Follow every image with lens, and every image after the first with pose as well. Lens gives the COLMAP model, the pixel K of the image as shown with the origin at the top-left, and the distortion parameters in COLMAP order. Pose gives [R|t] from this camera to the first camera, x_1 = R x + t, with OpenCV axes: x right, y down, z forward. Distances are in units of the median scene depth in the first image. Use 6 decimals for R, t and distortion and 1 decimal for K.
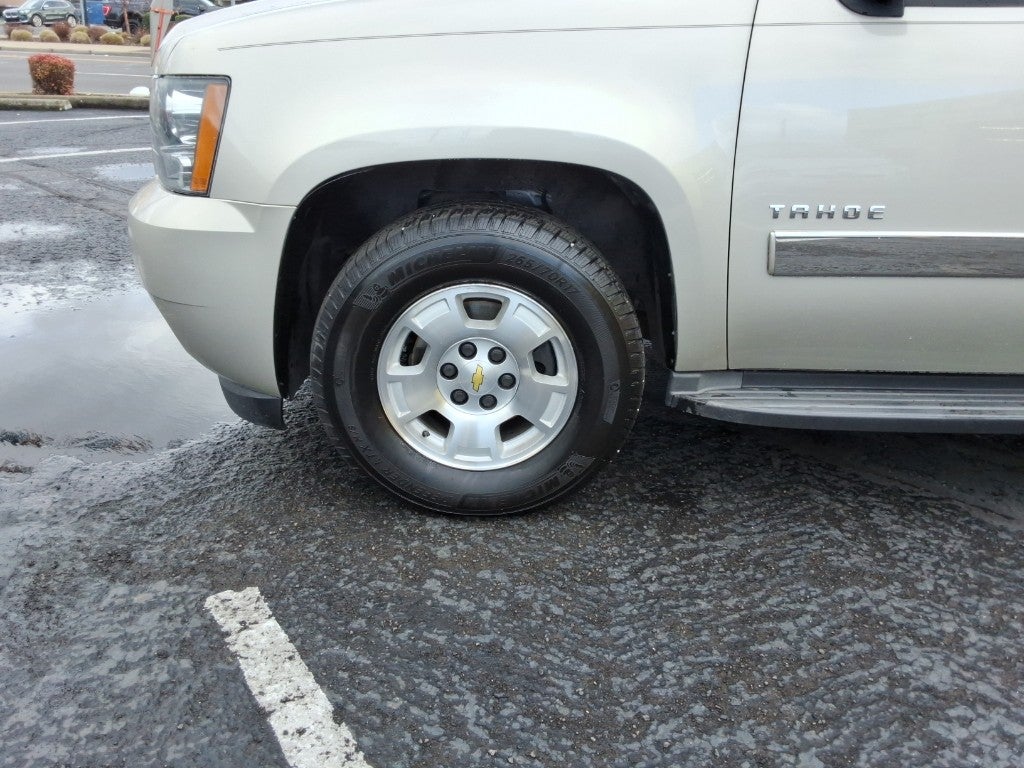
lens RADIAL K [[817.7, 0, 510.2], [0, 817.7, 363.1], [0, 0, 1]] dist [0.111287, -0.182401]
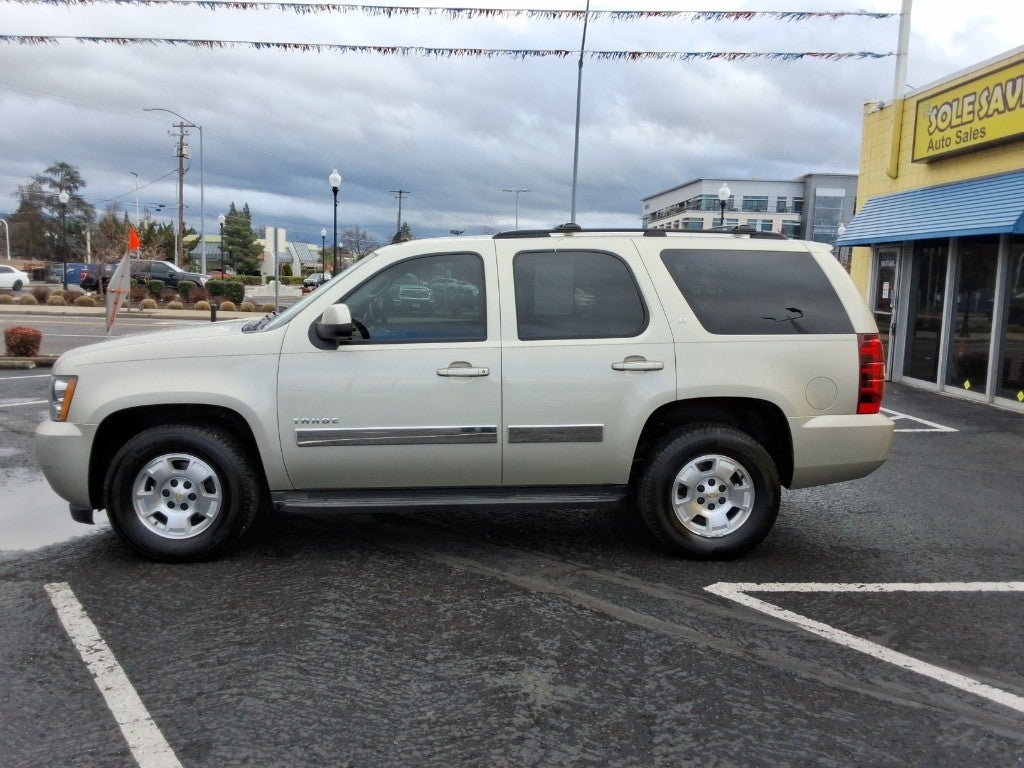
lens RADIAL K [[817.7, 0, 506.6], [0, 817.7, 366.8], [0, 0, 1]] dist [0.111287, -0.182401]
pose [[0.999029, -0.023074, 0.037536, 0.804280], [0.032346, 0.962537, -0.269216, 0.327994], [-0.029918, 0.270168, 0.962348, -1.371872]]
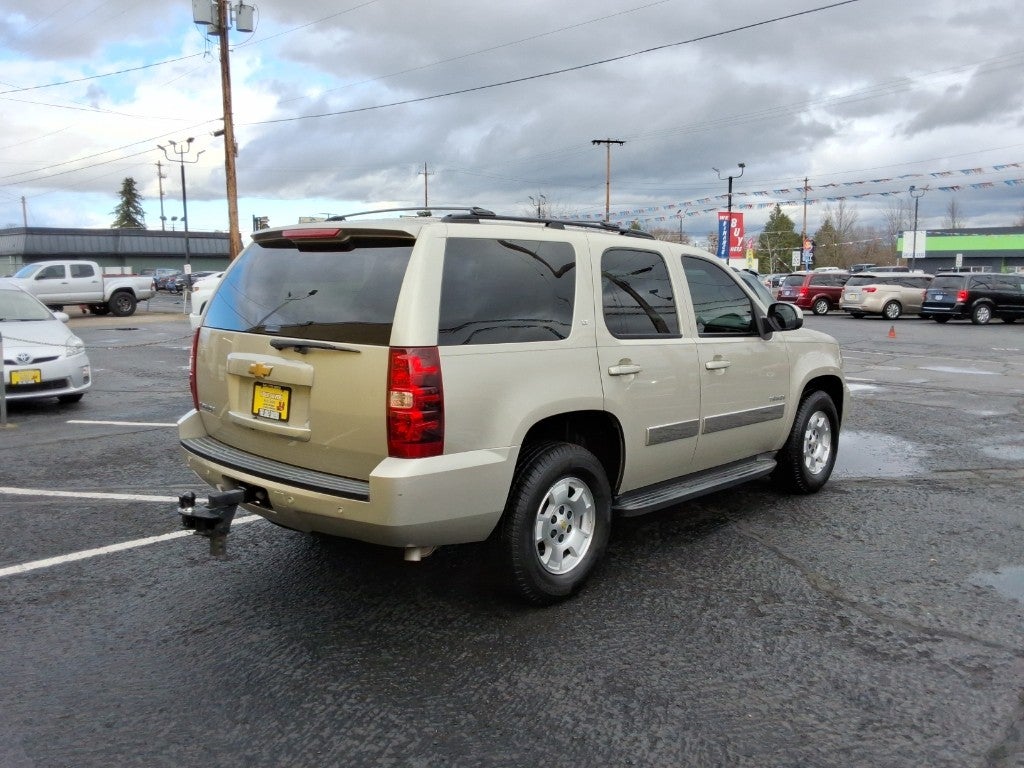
lens RADIAL K [[817.7, 0, 505.9], [0, 817.7, 366.3], [0, 0, 1]] dist [0.111287, -0.182401]
pose [[-0.681971, 0.038796, -0.730350, 3.081565], [-0.303883, 0.893285, 0.331205, -1.309105], [0.665260, 0.447813, -0.597405, 2.900545]]
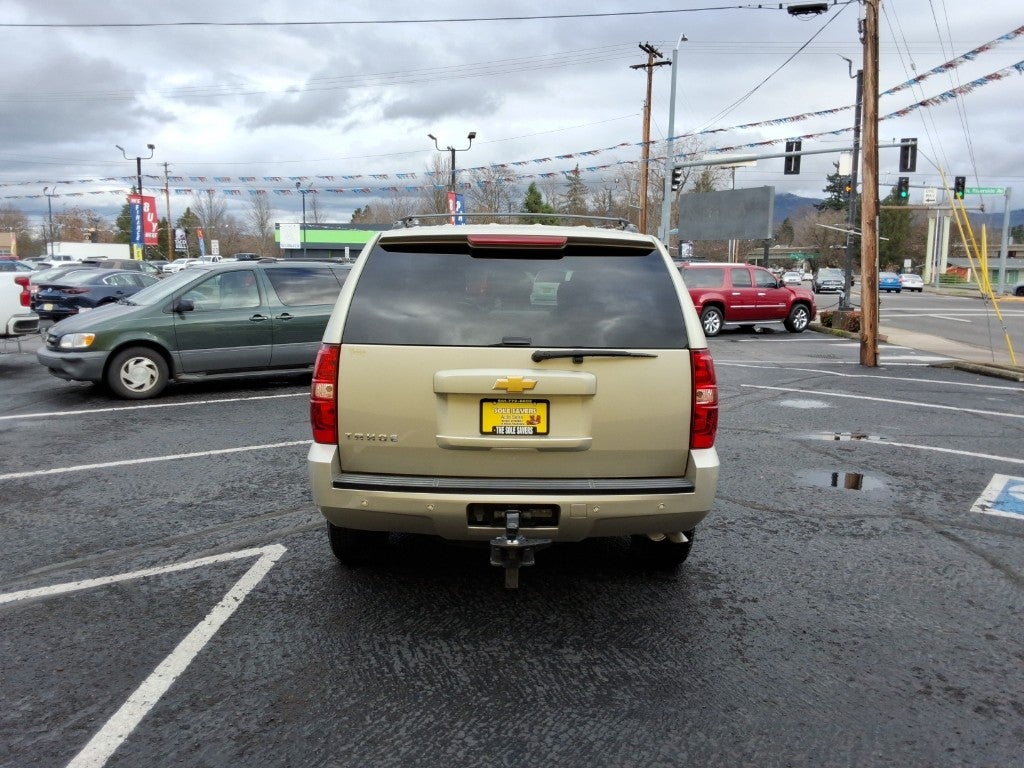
lens RADIAL K [[817.7, 0, 511.2], [0, 817.7, 374.6], [0, 0, 1]] dist [0.111287, -0.182401]
pose [[0.000972, 0.089989, -0.995942, 3.872400], [-0.387166, 0.918303, 0.082596, -0.640563], [0.922010, 0.385514, 0.035733, 1.259478]]
